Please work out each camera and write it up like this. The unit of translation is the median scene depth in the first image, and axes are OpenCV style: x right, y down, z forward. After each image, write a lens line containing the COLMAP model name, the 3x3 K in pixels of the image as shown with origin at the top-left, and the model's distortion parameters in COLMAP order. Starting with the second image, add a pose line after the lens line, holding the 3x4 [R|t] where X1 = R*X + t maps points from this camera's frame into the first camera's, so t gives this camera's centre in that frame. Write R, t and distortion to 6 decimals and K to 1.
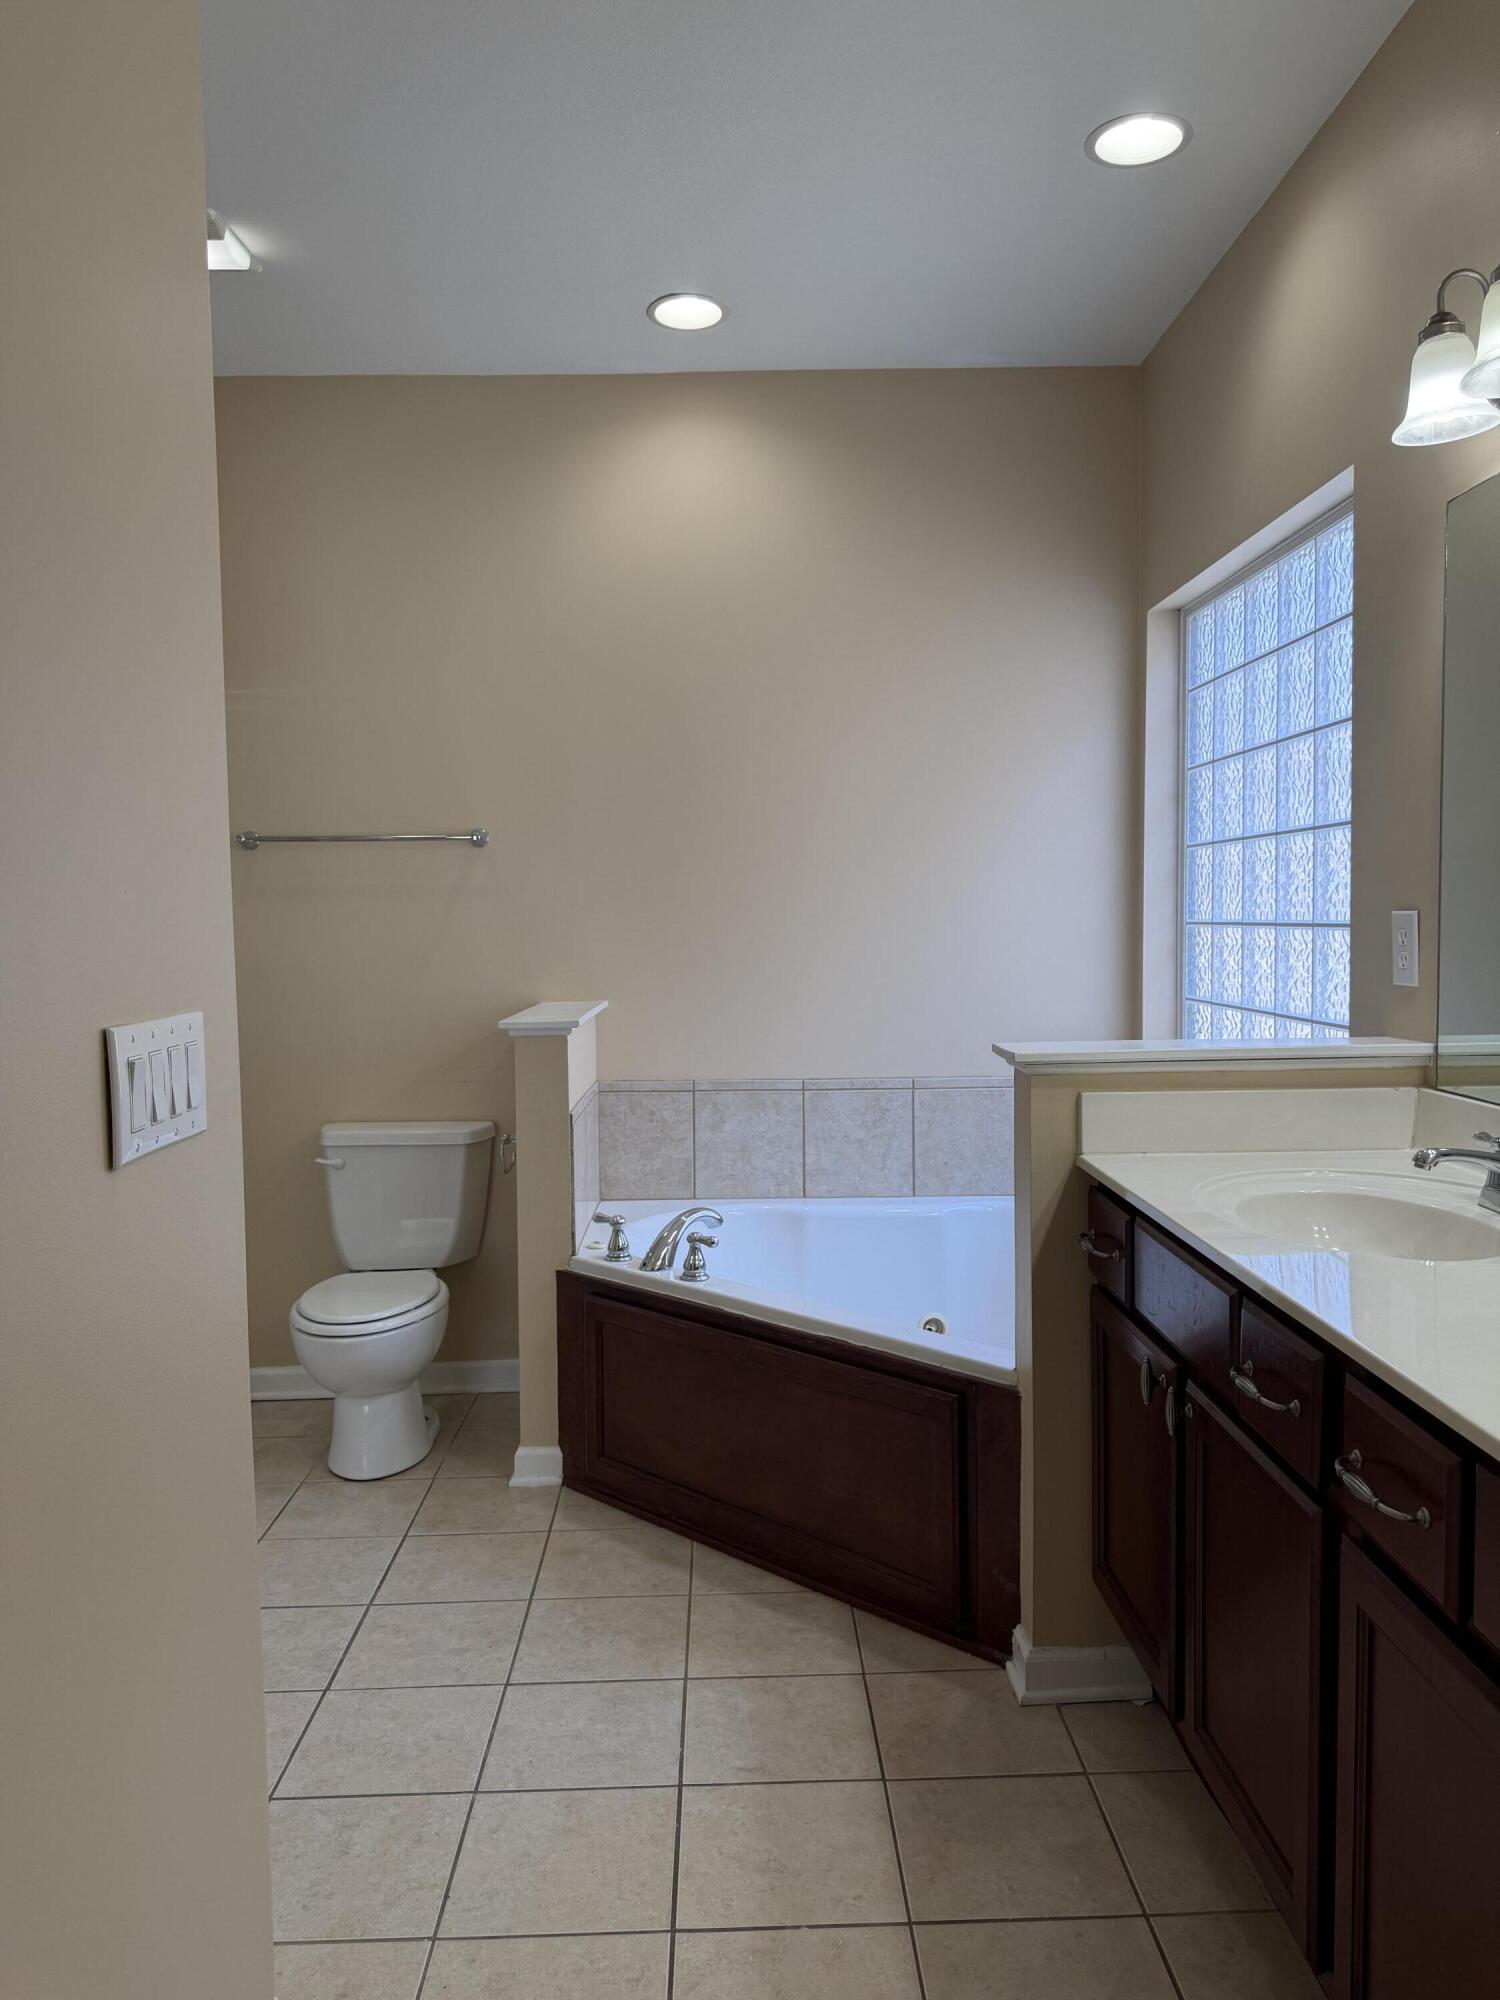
lens RADIAL K [[1398.3, 0, 757.1], [0, 1398.3, 998.5], [0, 0, 1]] dist [0.089386, -0.097555]
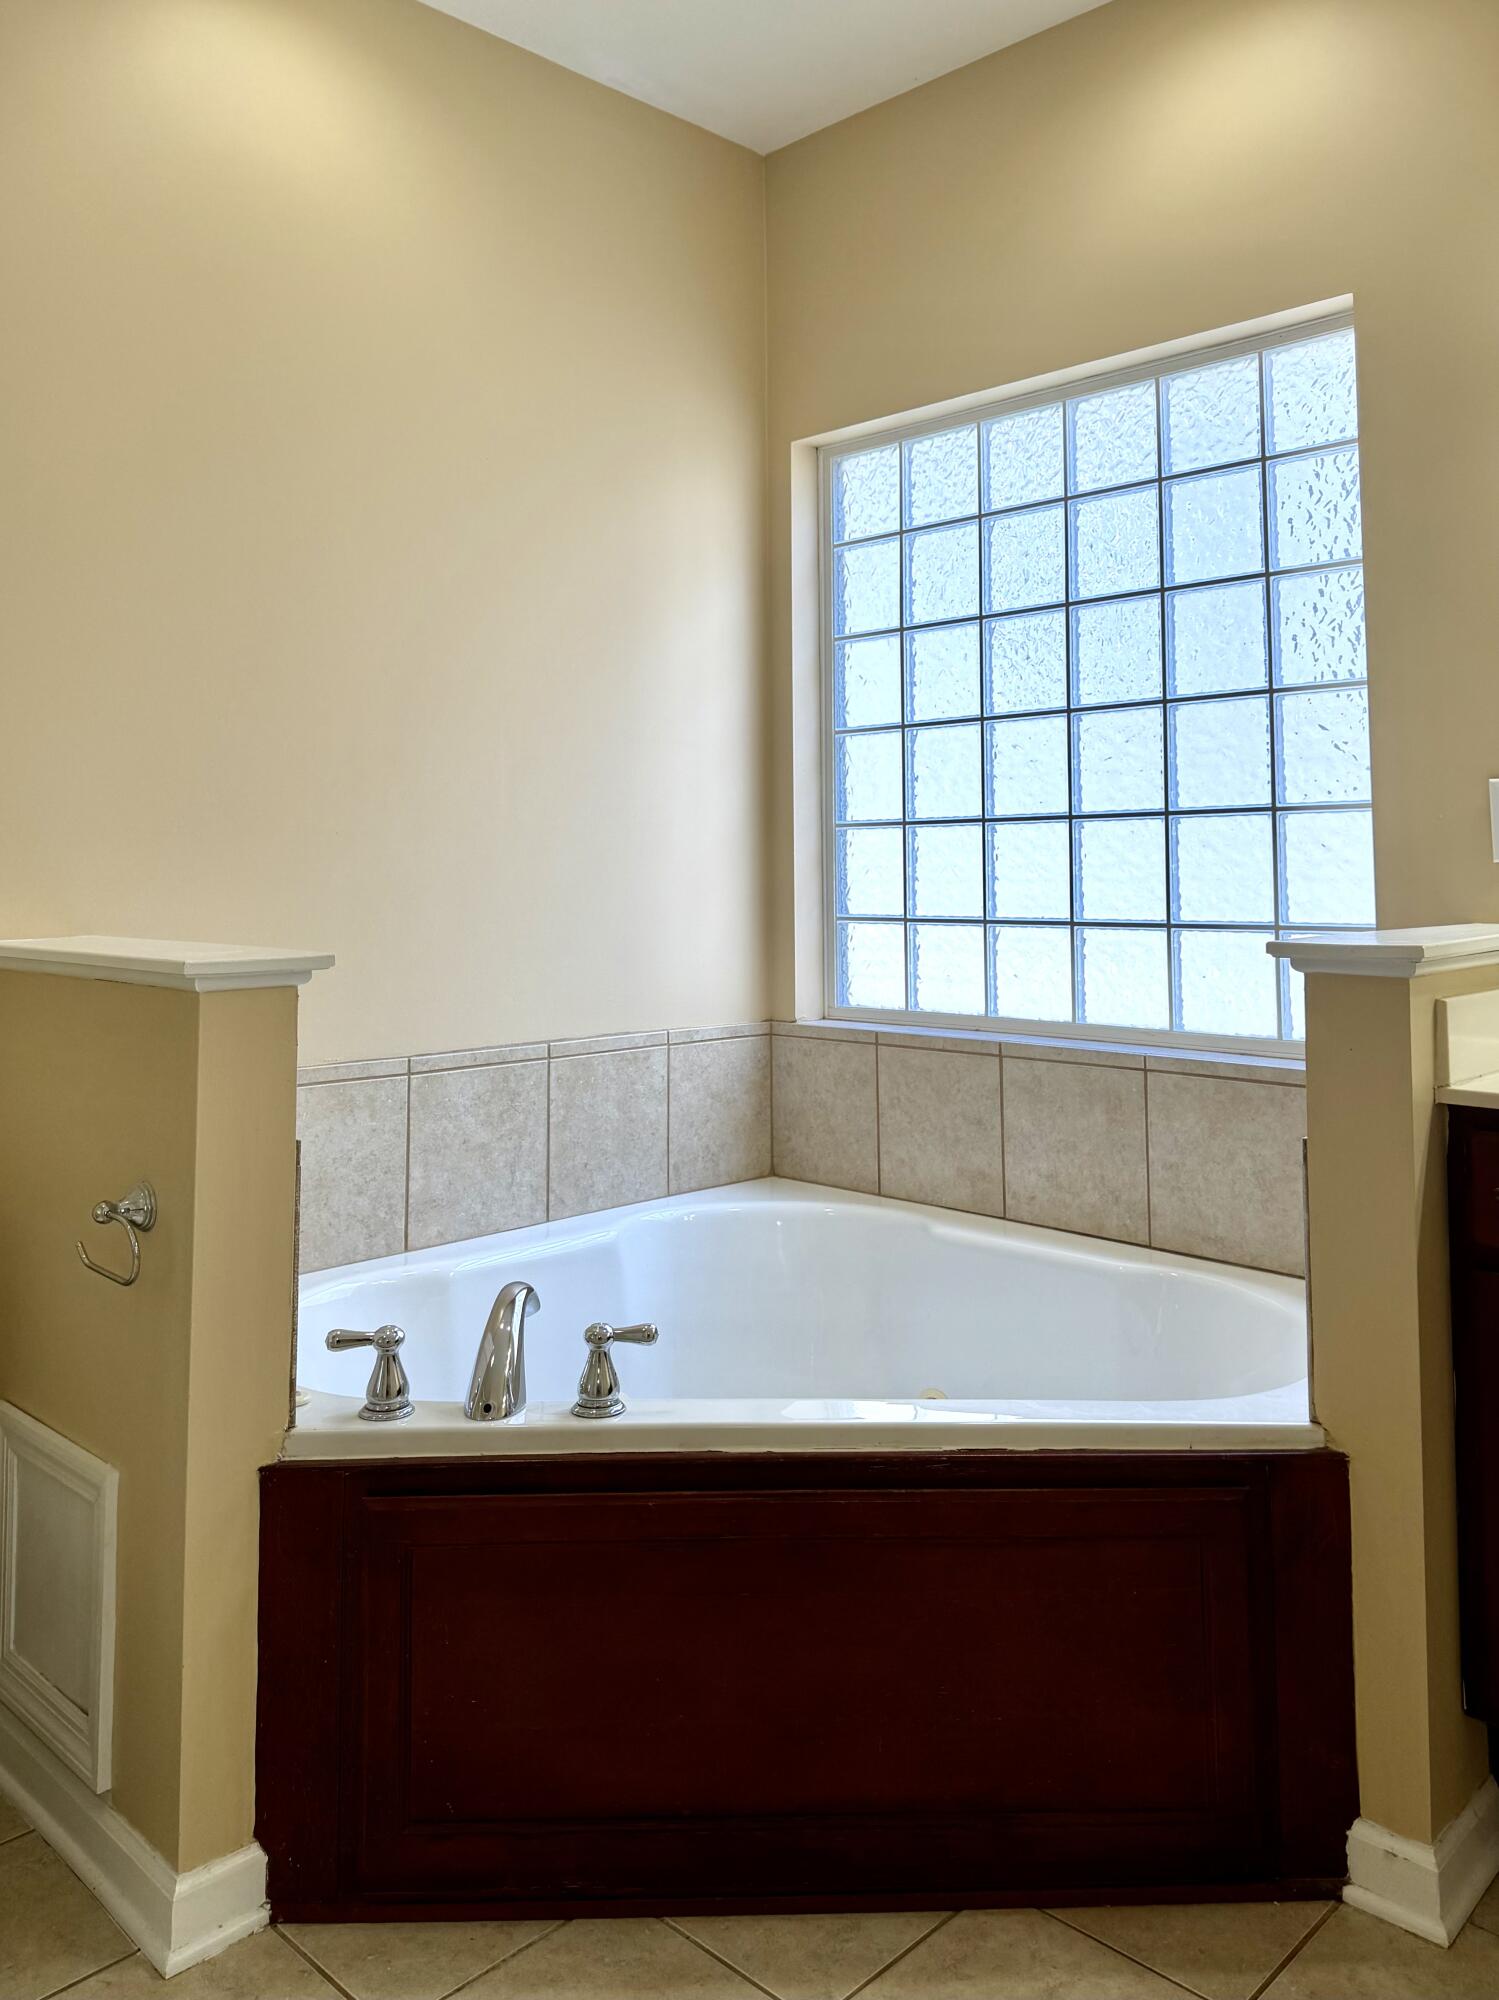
lens RADIAL K [[1534.4, 0, 750.4], [0, 1534.4, 794.4], [0, 0, 1]] dist [0.081812, -0.074915]
pose [[0.721766, 0.043746, 0.690754, -0.347320], [0.038070, 0.993981, -0.102729, 0.018195], [-0.691090, 0.100443, 0.715756, 0.394481]]
